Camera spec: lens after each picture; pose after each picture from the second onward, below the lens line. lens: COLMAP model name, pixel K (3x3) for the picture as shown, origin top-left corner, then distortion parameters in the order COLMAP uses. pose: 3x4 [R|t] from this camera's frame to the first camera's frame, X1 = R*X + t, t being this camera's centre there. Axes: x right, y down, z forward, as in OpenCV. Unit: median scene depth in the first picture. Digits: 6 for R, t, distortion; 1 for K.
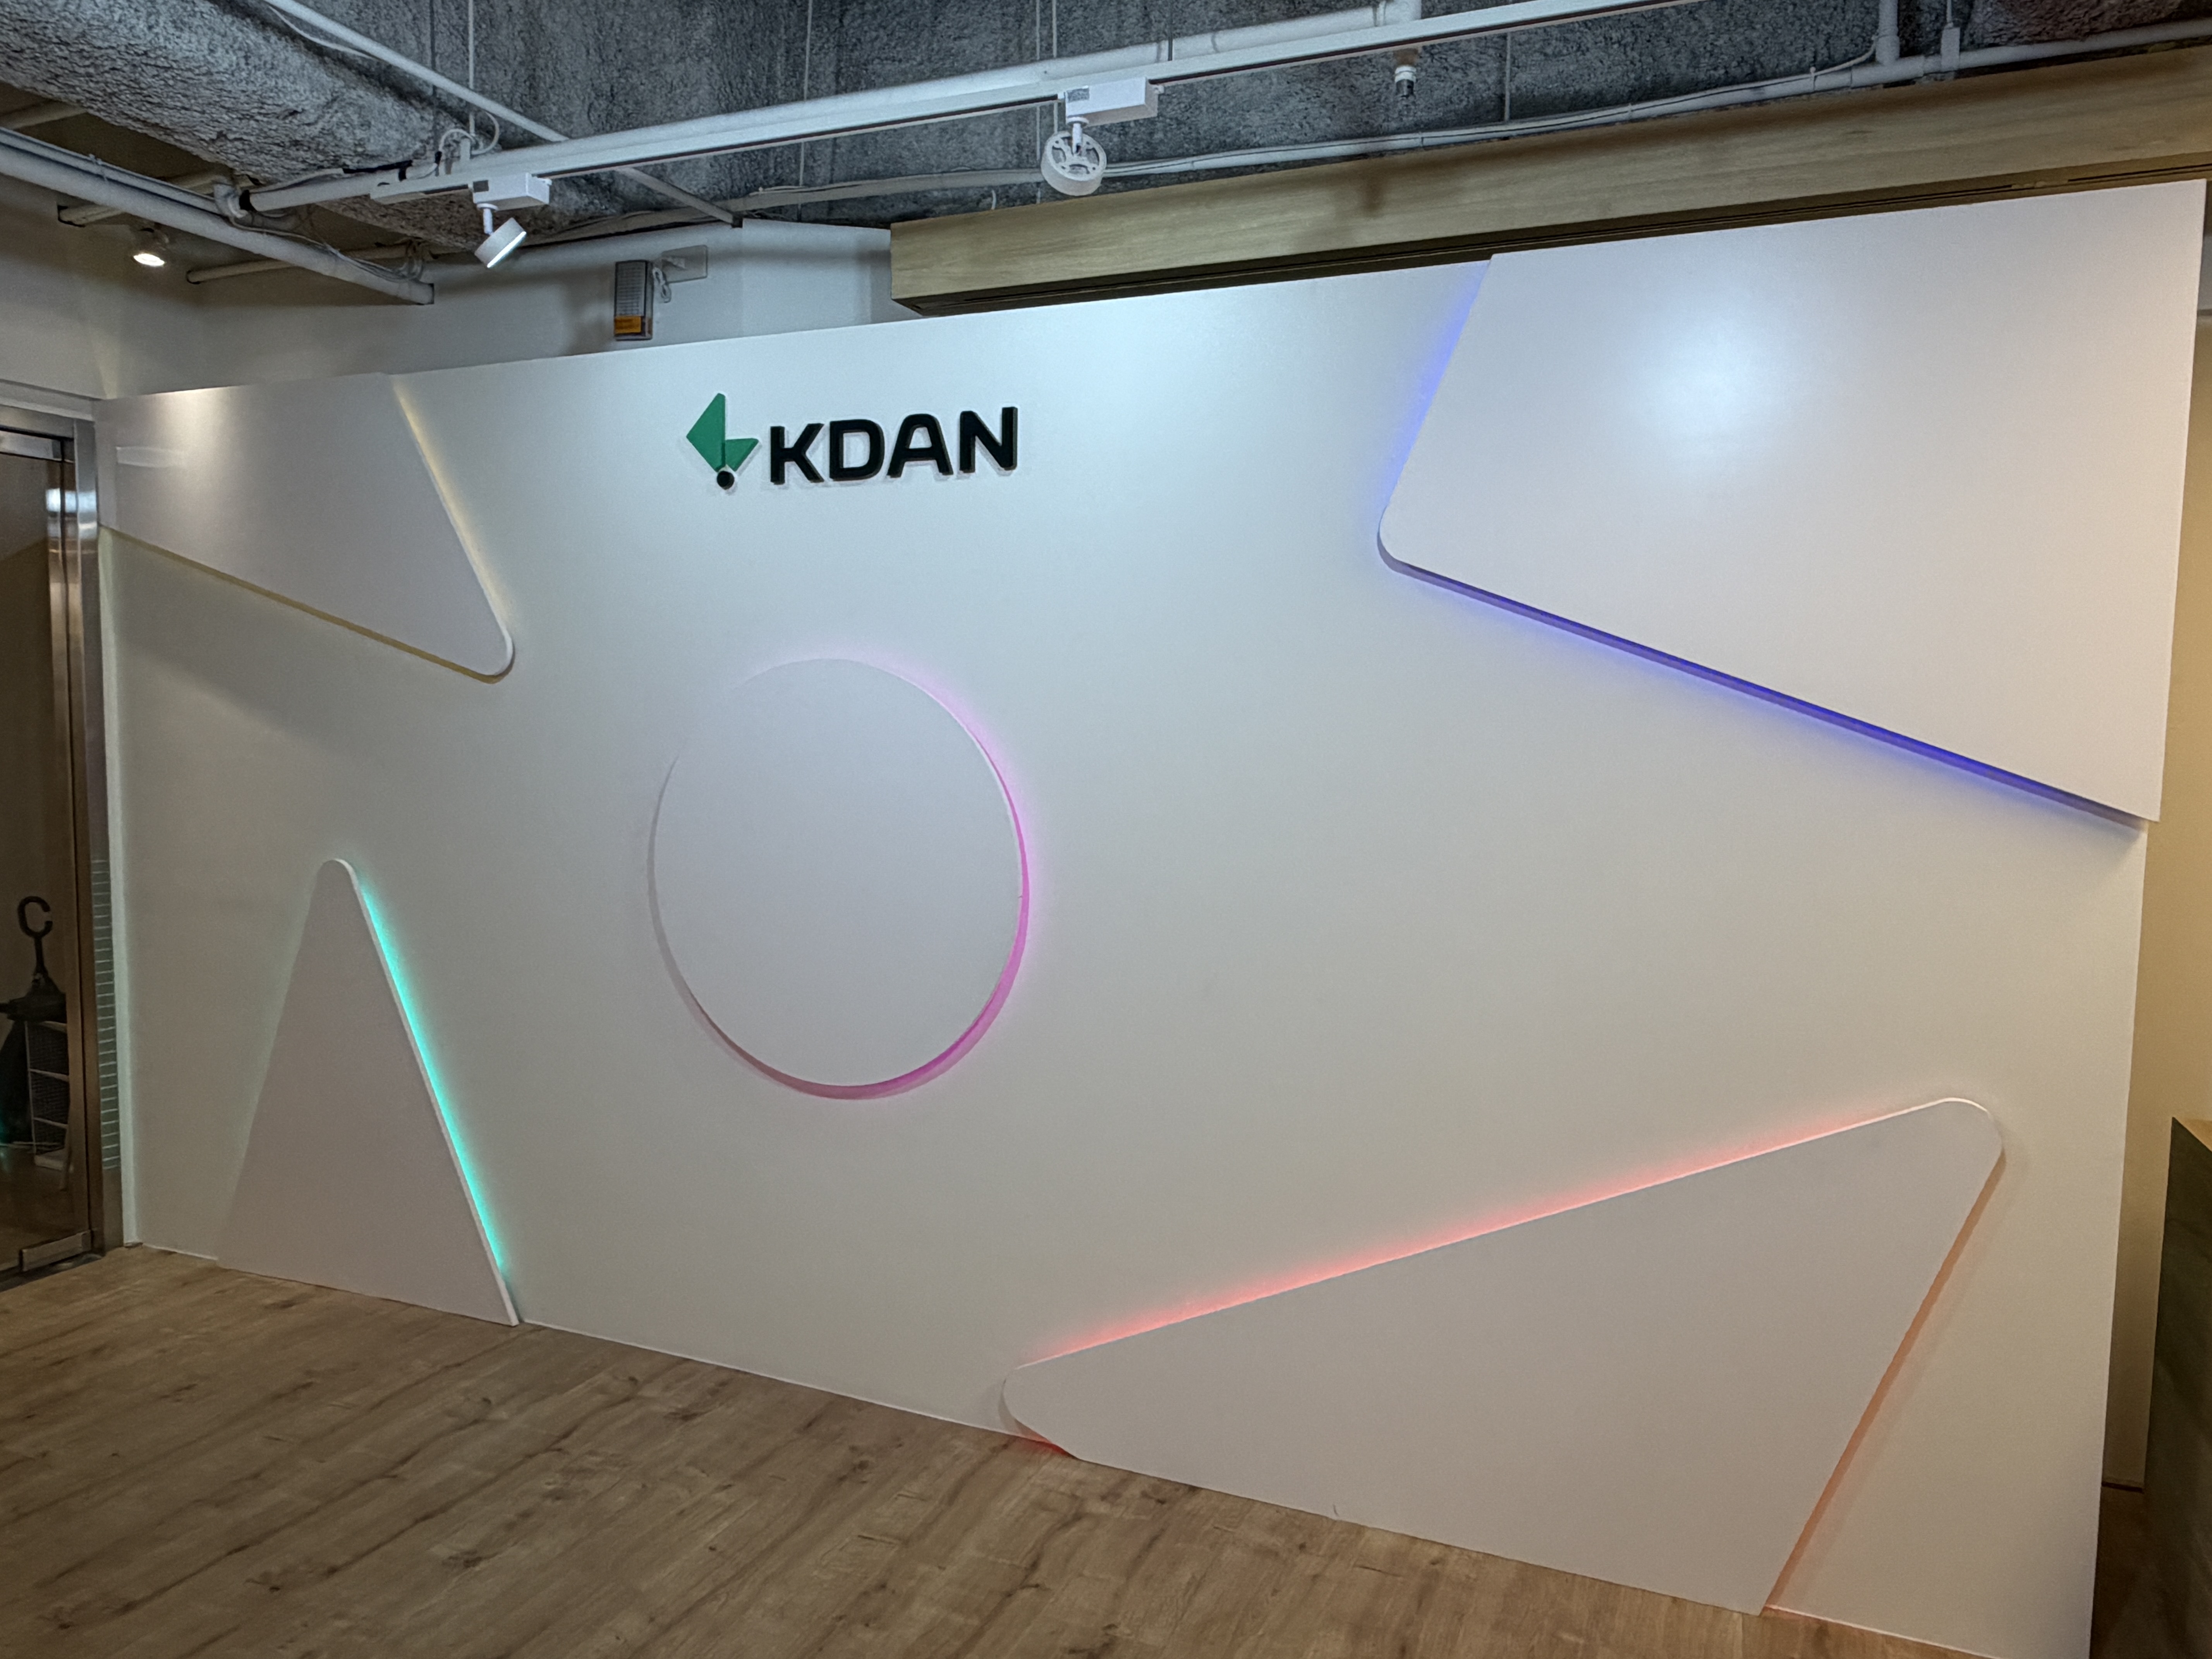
lens RADIAL K [[1487.7, 0, 1106.0], [0, 1487.7, 829.5], [0, 0, 1]] dist [-0.003226, -0.000239]
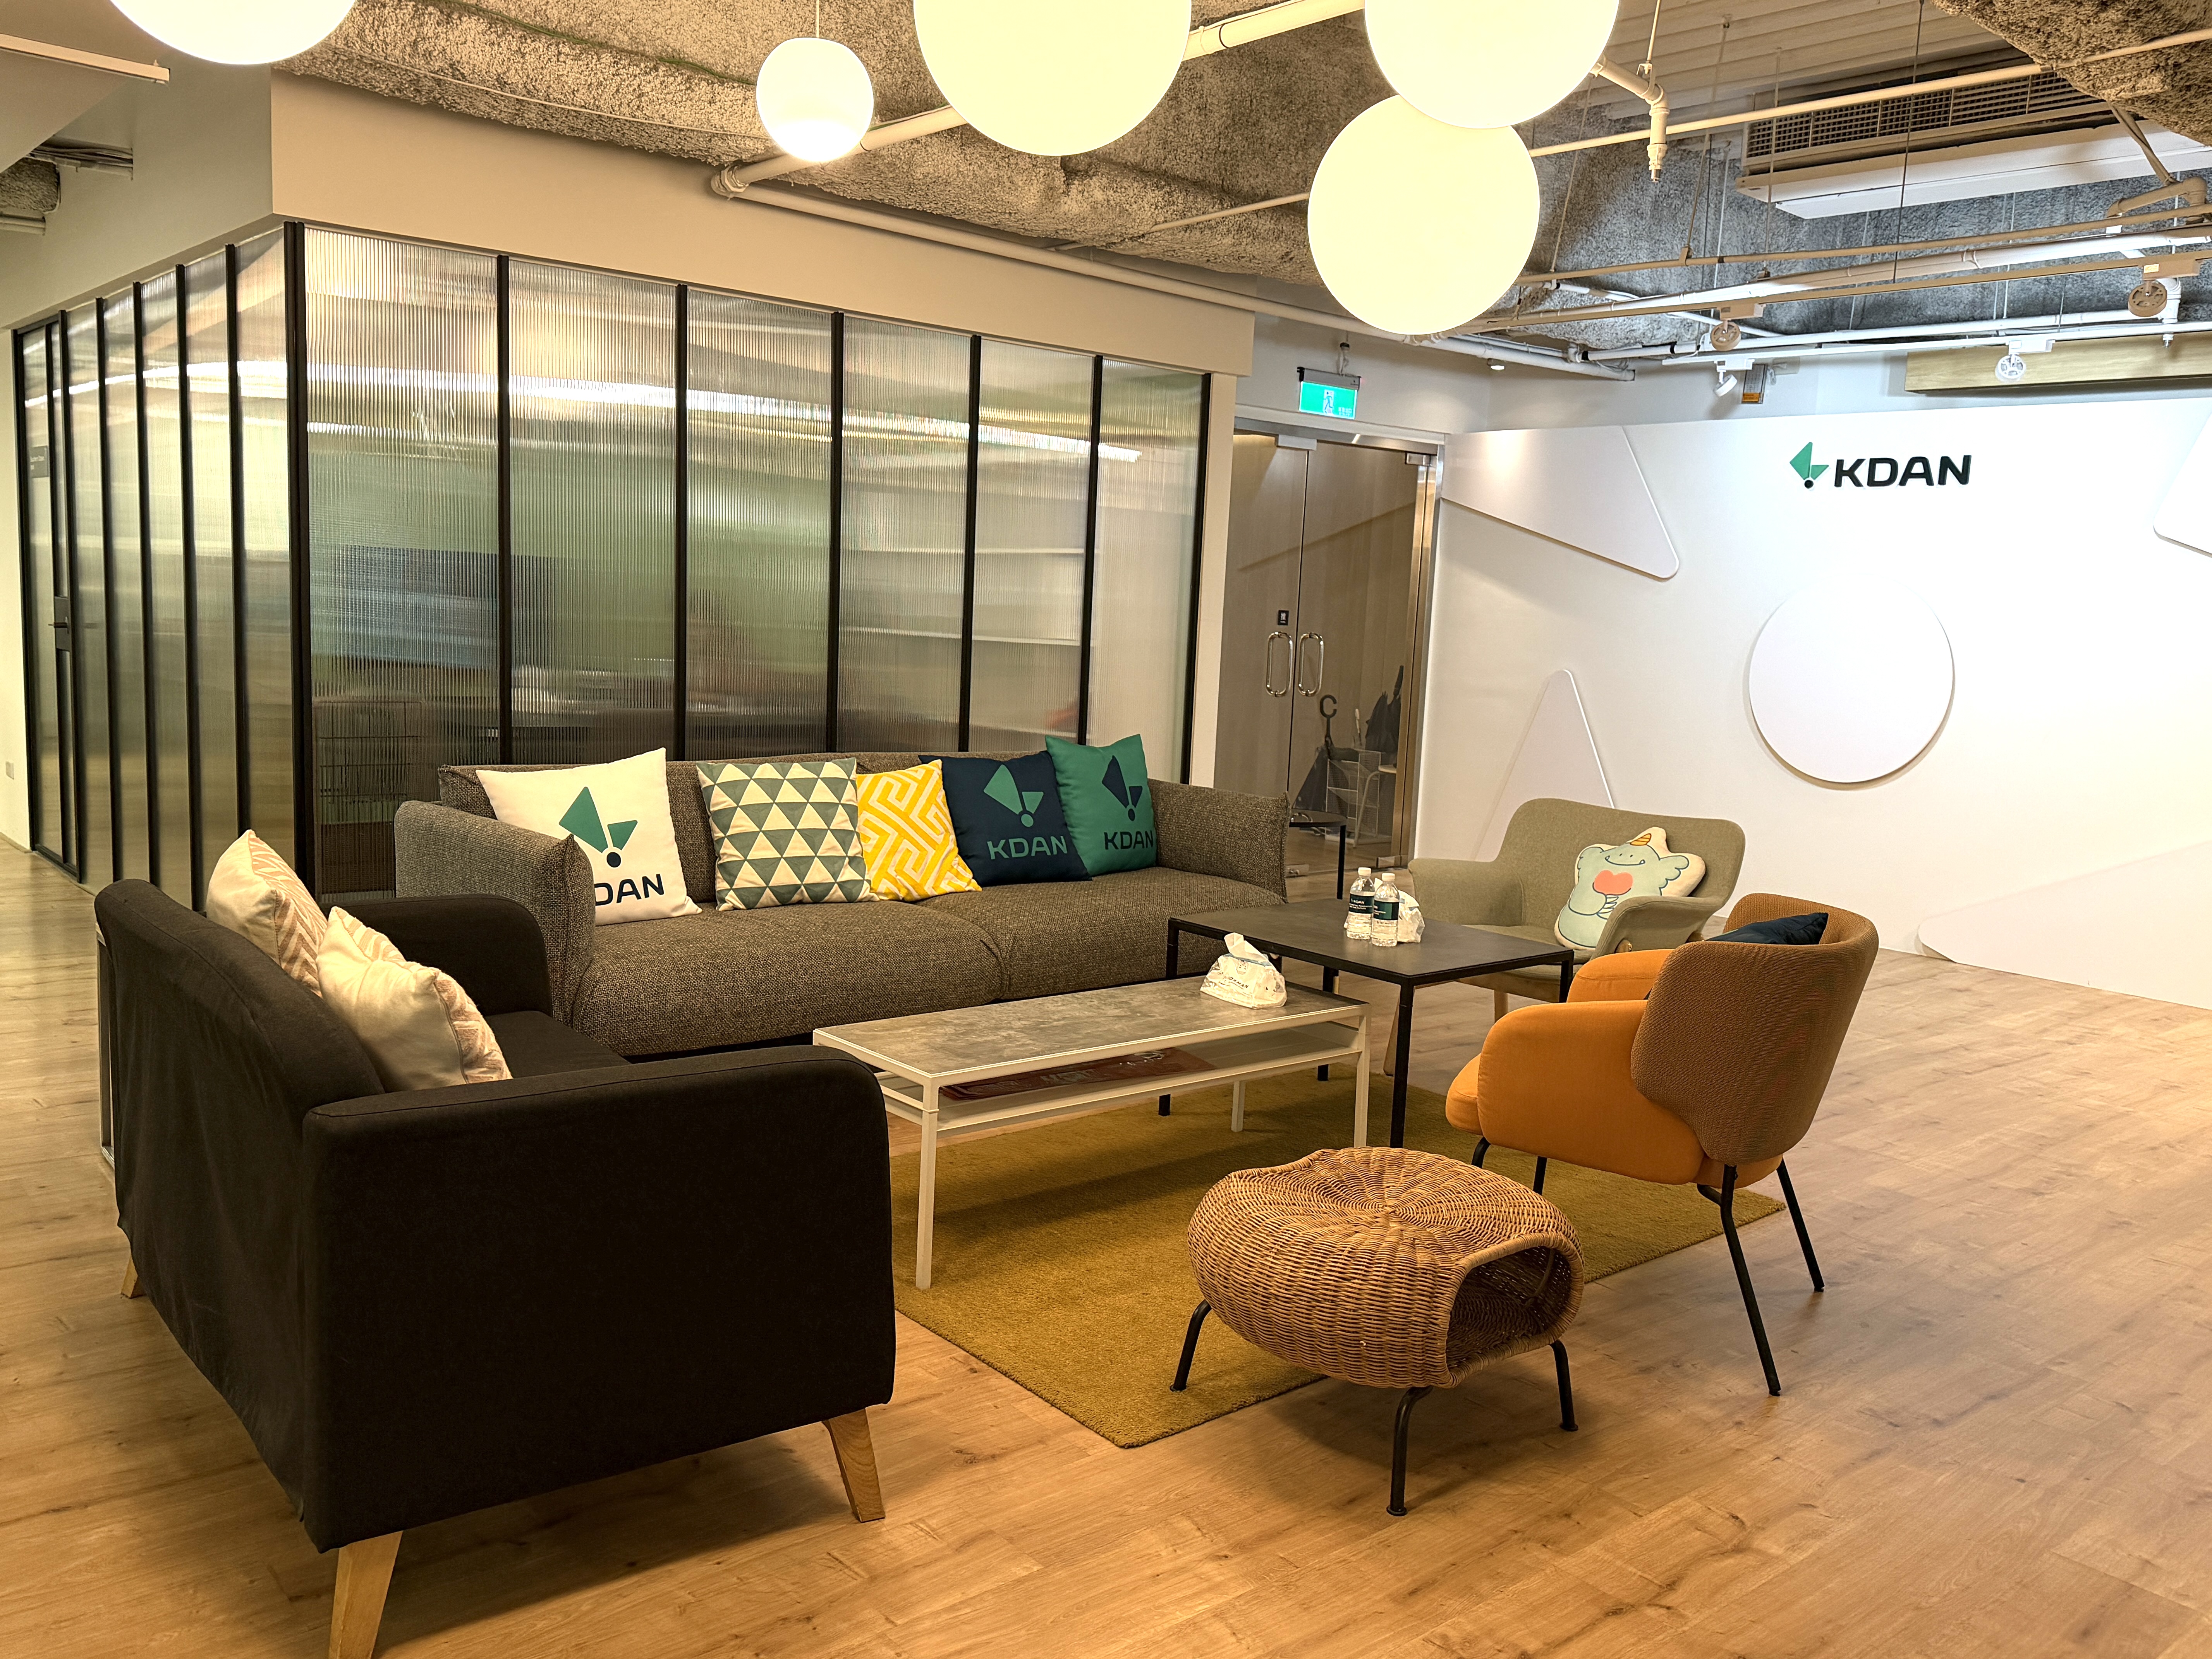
lens RADIAL K [[1808.3, 0, 1106.0], [0, 1808.3, 829.5], [0, 0, 1]] dist [0.013856, -0.005735]
pose [[0.890938, 0.084655, -0.446165, 0.035956], [-0.068326, 0.996276, 0.052594, 0.176899], [0.448956, -0.016373, 0.893404, -1.706084]]
